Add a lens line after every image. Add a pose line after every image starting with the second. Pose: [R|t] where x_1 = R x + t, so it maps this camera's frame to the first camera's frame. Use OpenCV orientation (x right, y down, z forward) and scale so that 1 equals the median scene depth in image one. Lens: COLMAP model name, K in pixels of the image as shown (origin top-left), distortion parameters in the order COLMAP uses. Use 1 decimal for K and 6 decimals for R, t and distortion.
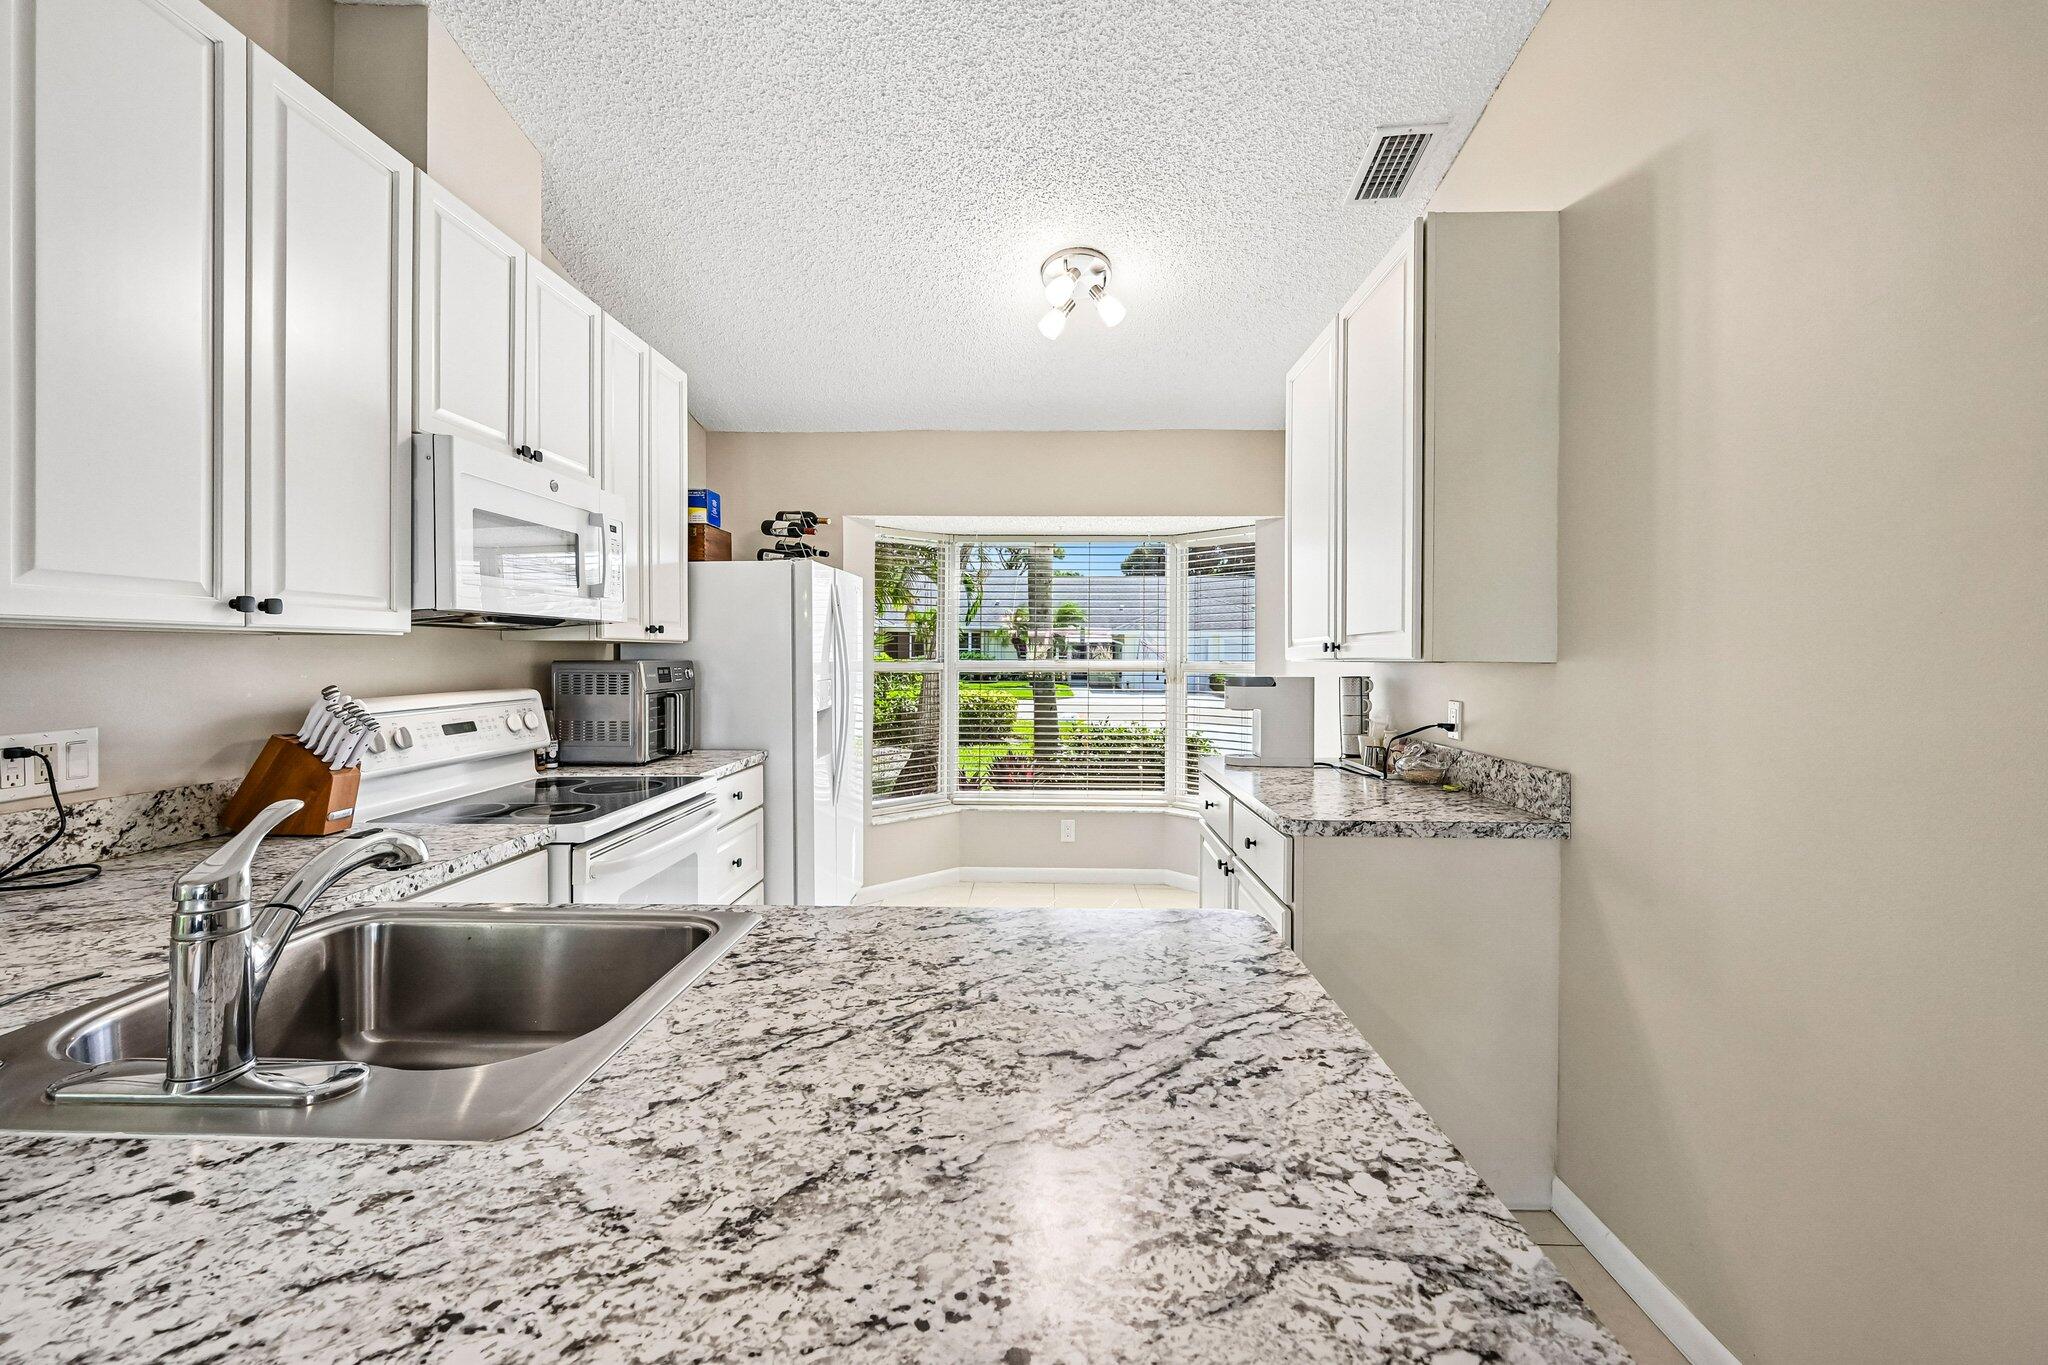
lens RADIAL K [[816.6, 0, 1022.8], [0, 816.6, 658.8], [0, 0, 1]] dist [-0.001003, 0.000476]
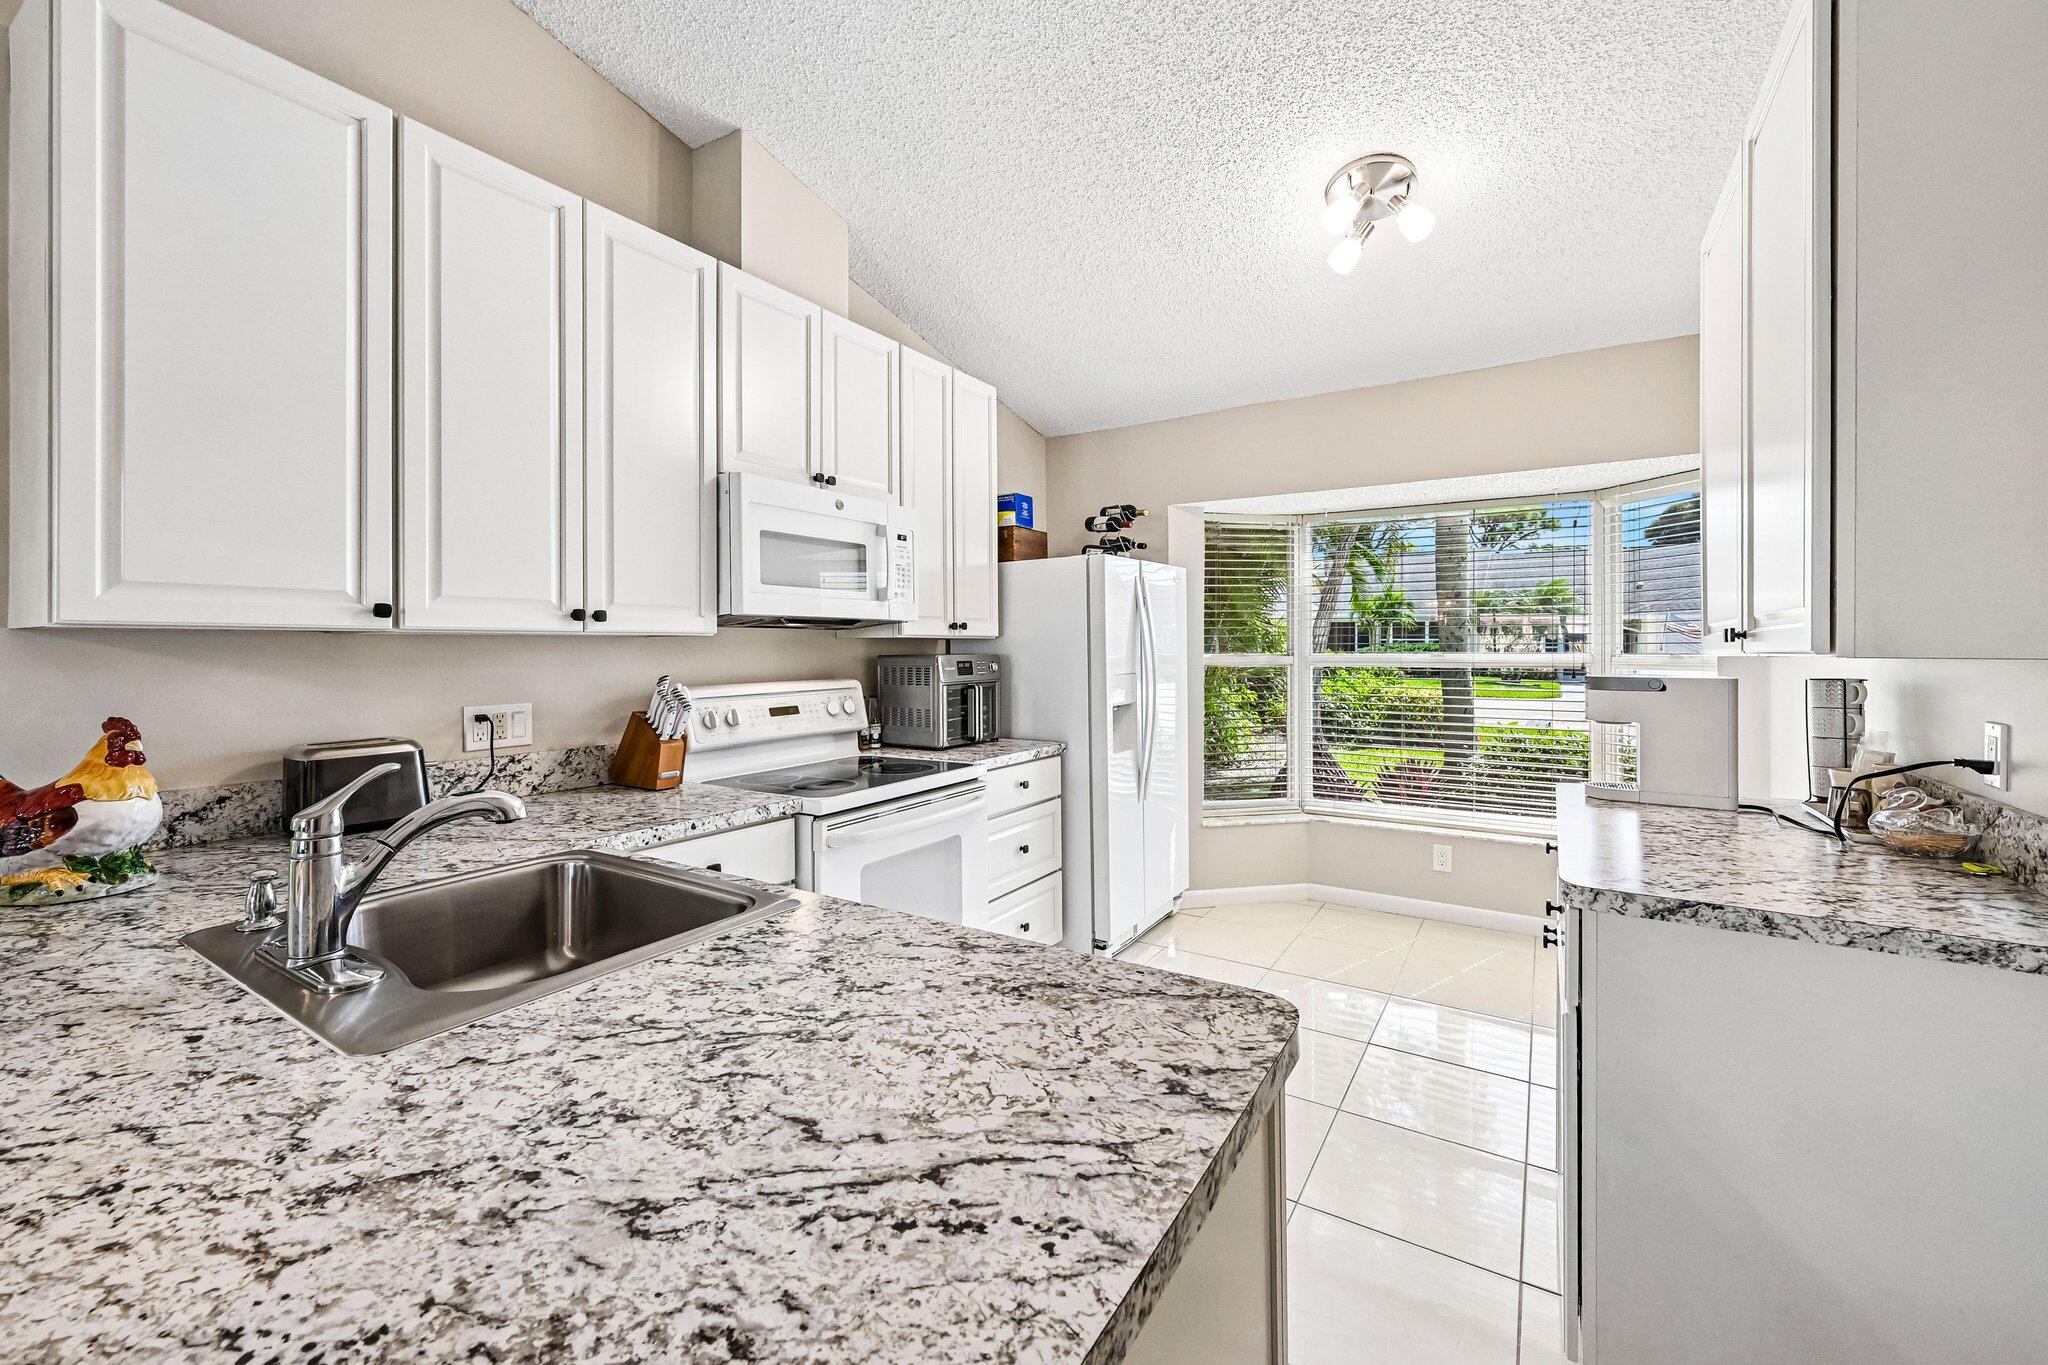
lens RADIAL K [[818.3, 0, 1021.7], [0, 818.3, 649.4], [0, 0, 1]] dist [-0.001983, 0.000437]
pose [[0.857640, -0.004274, -0.514233, 0.346135], [0.003245, 0.999991, -0.002900, -0.003497], [0.514241, 0.000818, 0.857645, 0.193297]]
